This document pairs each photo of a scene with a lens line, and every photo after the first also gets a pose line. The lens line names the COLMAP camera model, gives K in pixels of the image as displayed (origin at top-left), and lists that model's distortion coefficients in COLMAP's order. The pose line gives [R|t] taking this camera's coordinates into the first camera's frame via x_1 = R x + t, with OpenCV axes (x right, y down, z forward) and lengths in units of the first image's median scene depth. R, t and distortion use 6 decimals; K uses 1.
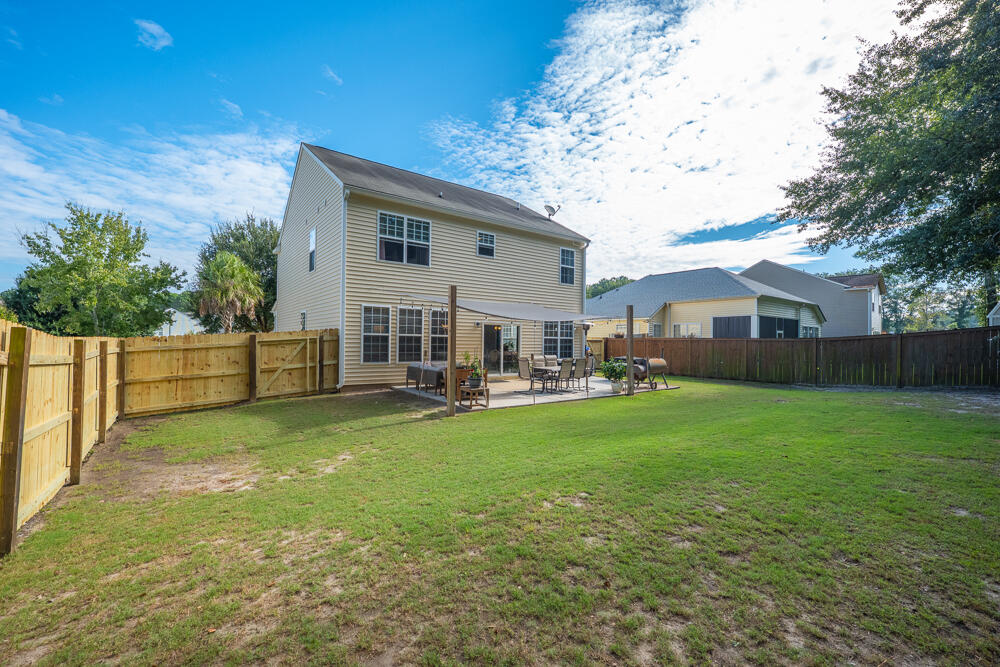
lens RADIAL K [[415.3, 0, 496.5], [0, 415.3, 339.5], [0, 0, 1]] dist [0.001419, -0.001099]
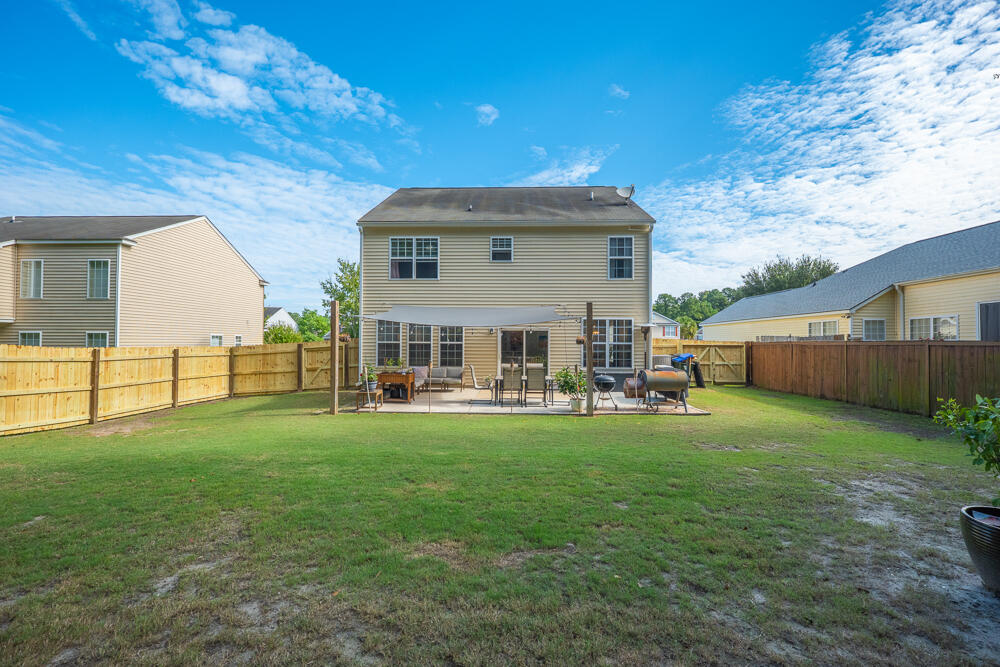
lens RADIAL K [[415.3, 0, 496.6], [0, 415.3, 335.7], [0, 0, 1]] dist [0.001419, -0.001099]
pose [[0.783216, -0.019938, -0.621430, 0.631645], [0.006206, 0.999687, -0.024253, -0.000388], [0.621719, 0.015139, 0.783094, 0.250801]]
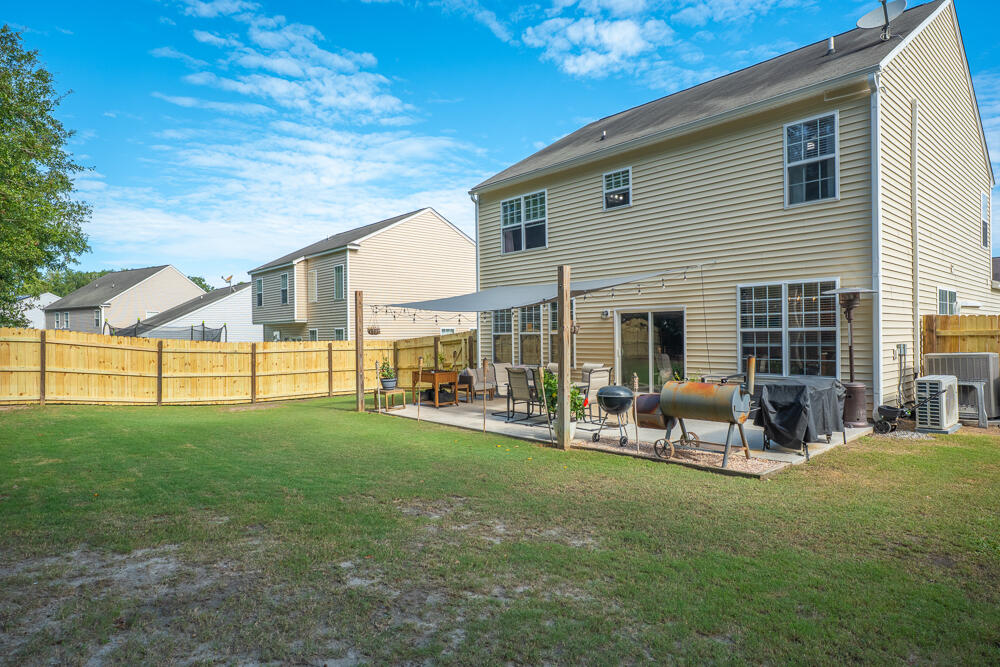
lens RADIAL K [[574.3, 0, 500.8], [0, 574.3, 317.7], [0, 0, 1]] dist [0.000546, 0.000152]
pose [[0.099154, -0.044865, -0.994060, 0.924725], [0.013690, 0.998950, -0.043720, 0.008147], [0.994978, -0.009274, 0.099664, 0.806848]]
